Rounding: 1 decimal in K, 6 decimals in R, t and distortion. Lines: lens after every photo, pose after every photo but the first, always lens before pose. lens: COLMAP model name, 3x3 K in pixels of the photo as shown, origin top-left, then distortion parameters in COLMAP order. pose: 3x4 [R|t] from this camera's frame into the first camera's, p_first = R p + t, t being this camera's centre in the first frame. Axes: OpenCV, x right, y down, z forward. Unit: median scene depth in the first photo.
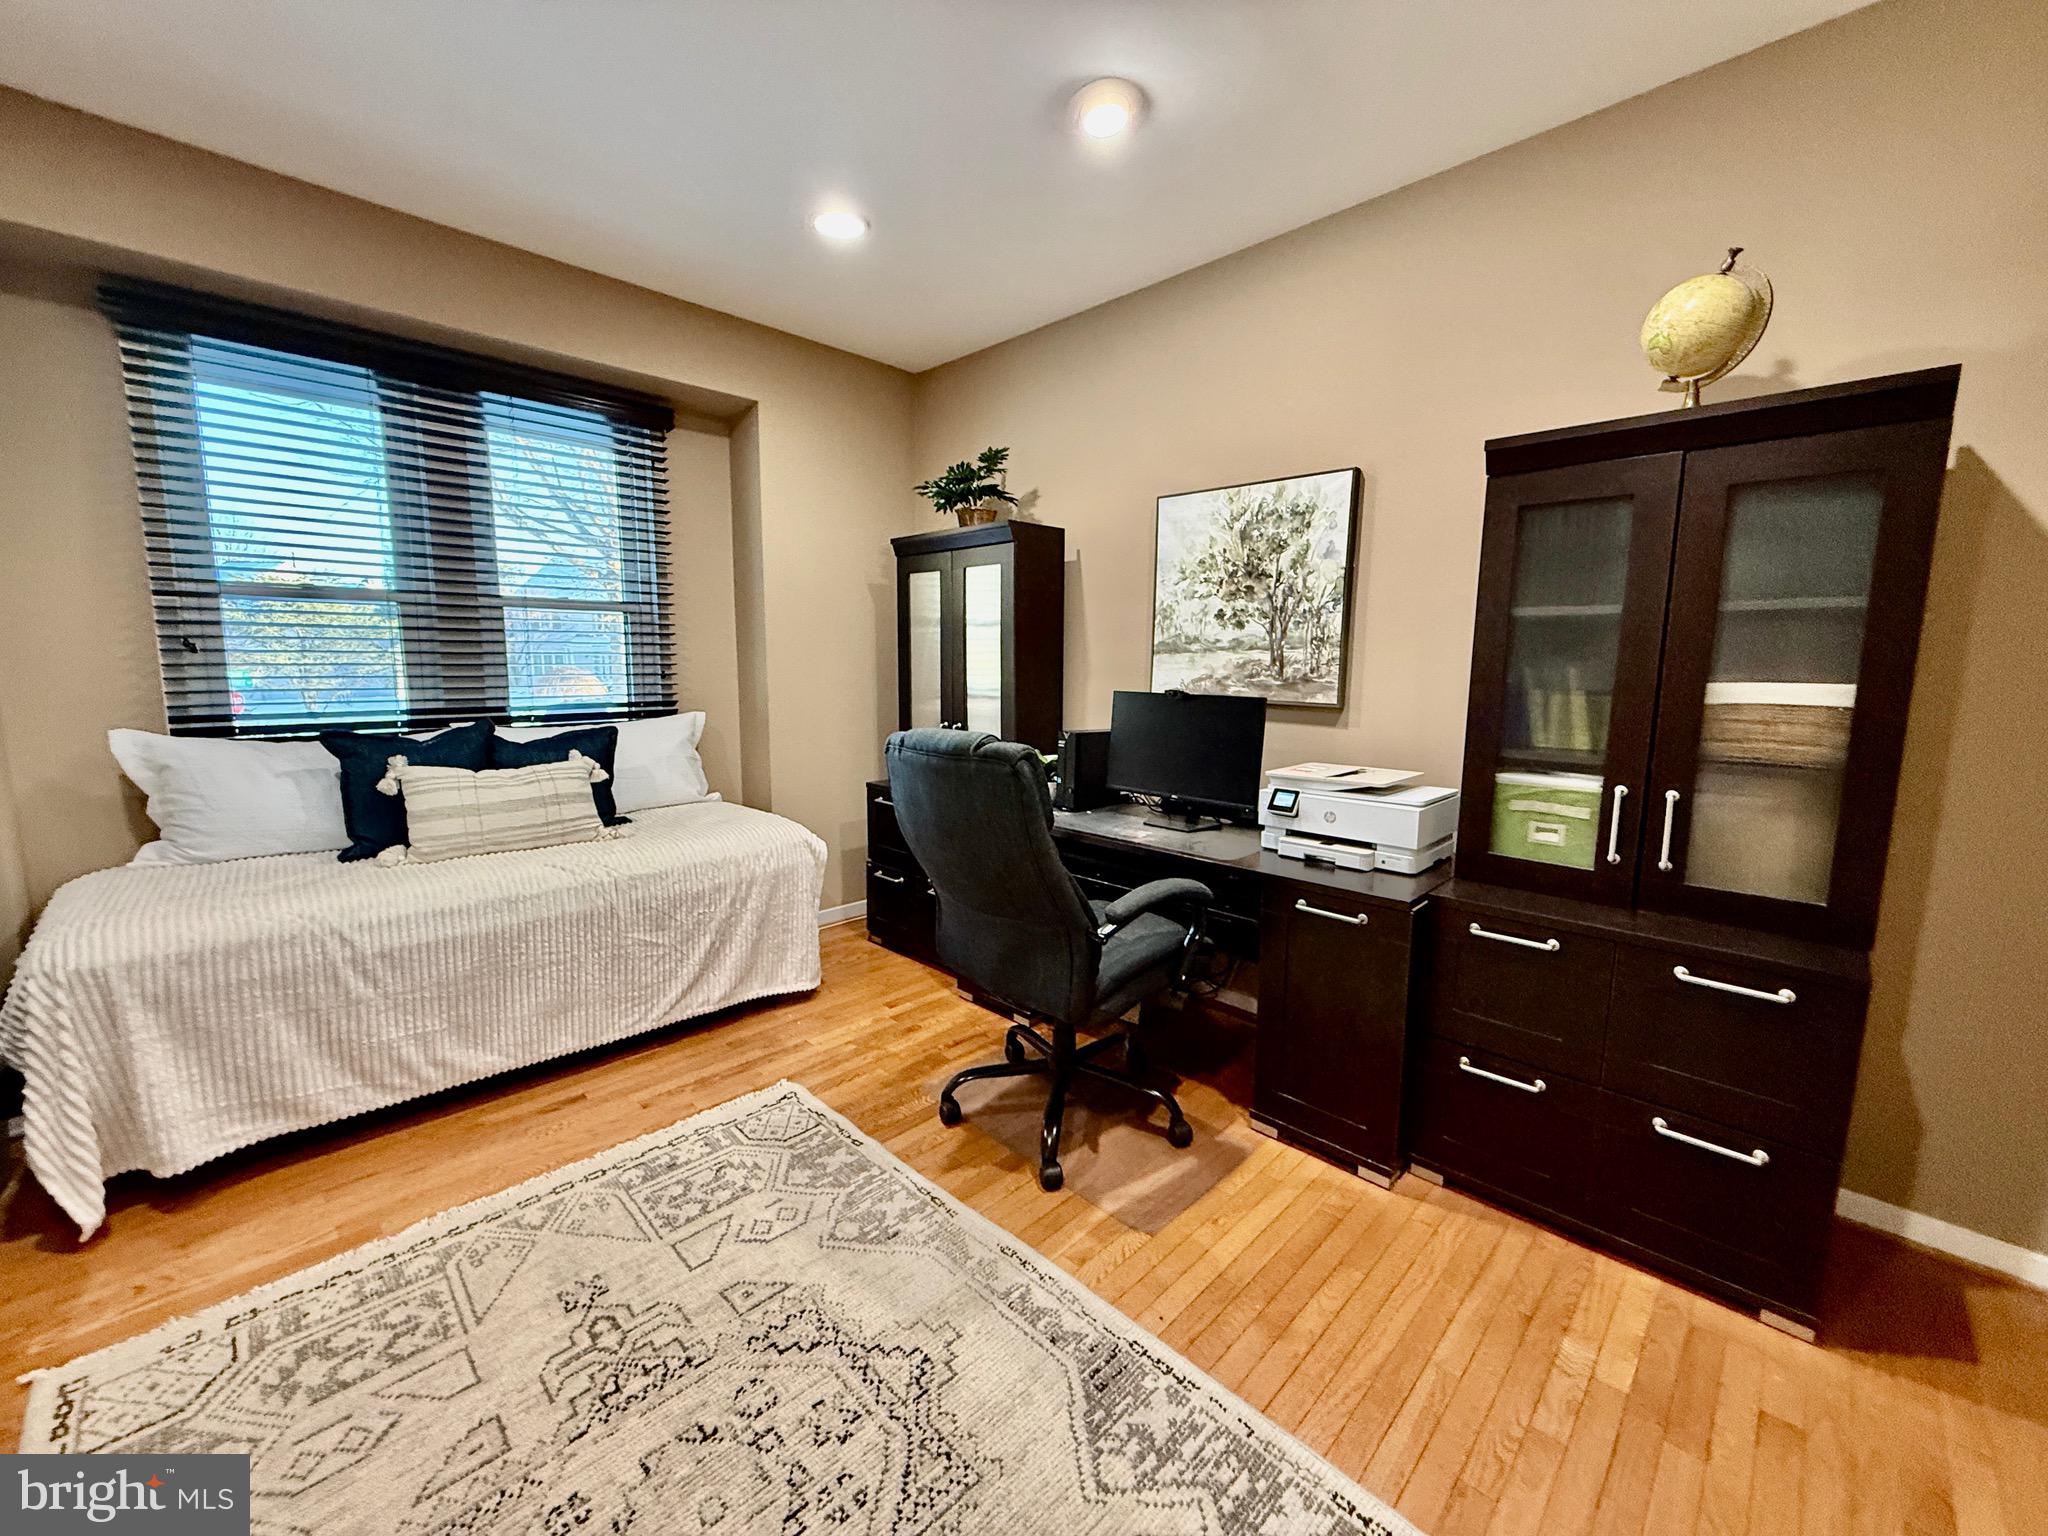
lens RADIAL K [[808.0, 0, 1019.5], [0, 808.0, 767.2], [0, 0, 1]] dist [-0.000842, -0.000055]
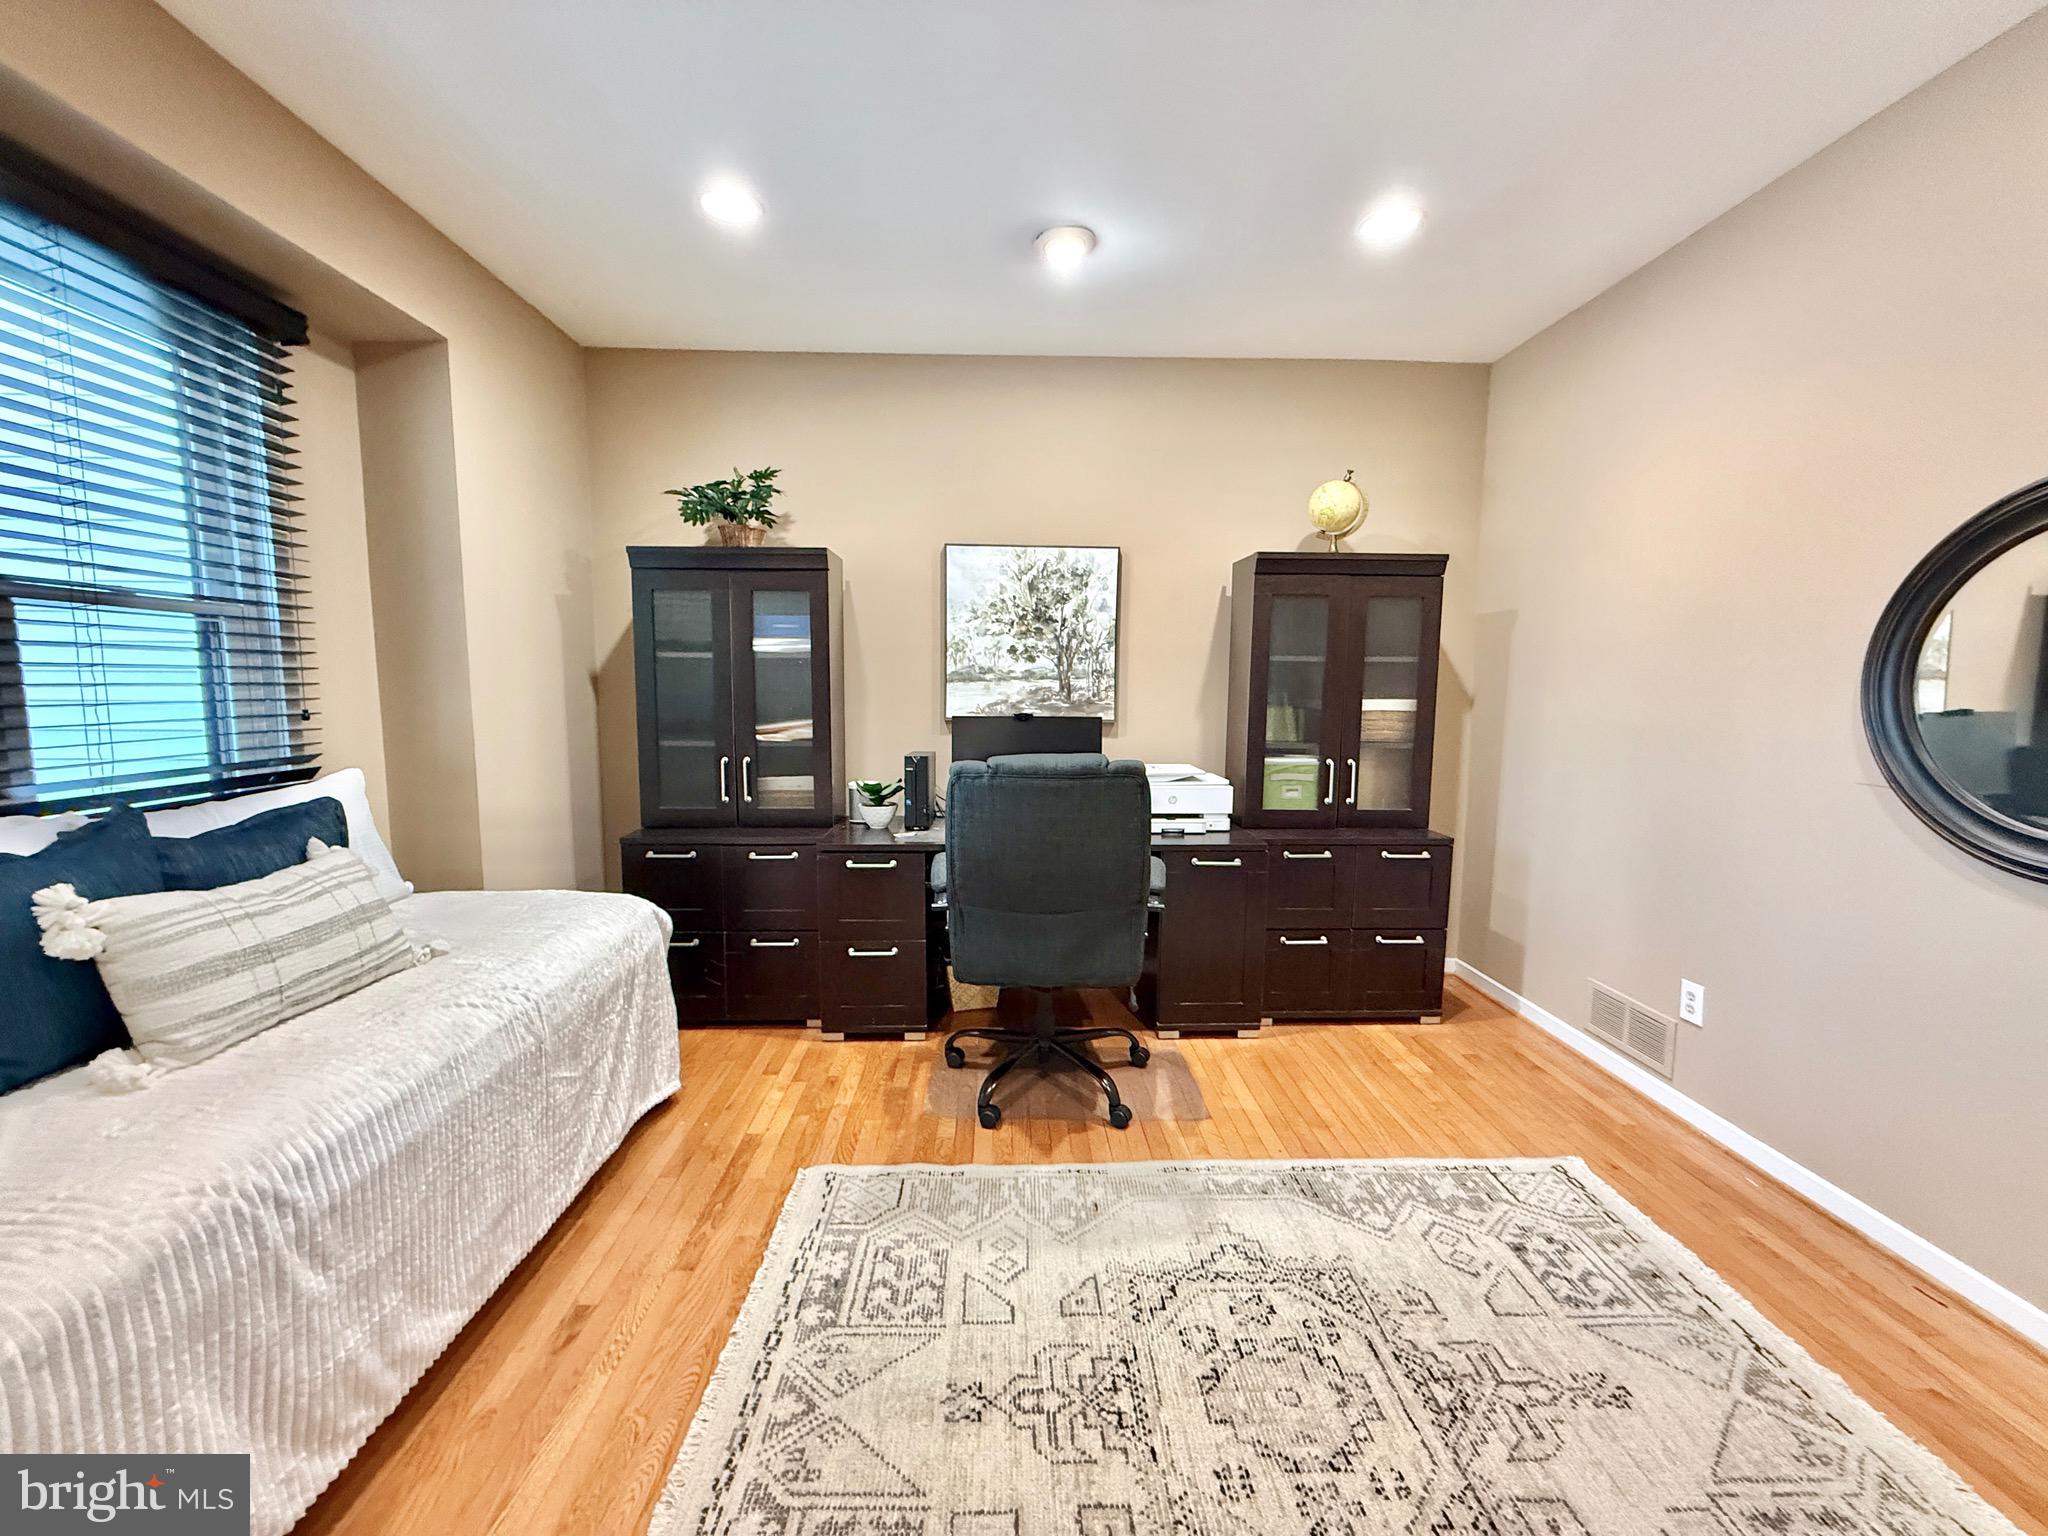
lens RADIAL K [[808.0, 0, 1018.3], [0, 808.0, 766.6], [0, 0, 1]] dist [-0.000842, -0.000055]
pose [[0.690893, -0.078248, 0.718710, -0.844747], [0.096105, 0.995243, 0.015969, -0.046310], [-0.716541, 0.058039, 0.695127, 0.227090]]
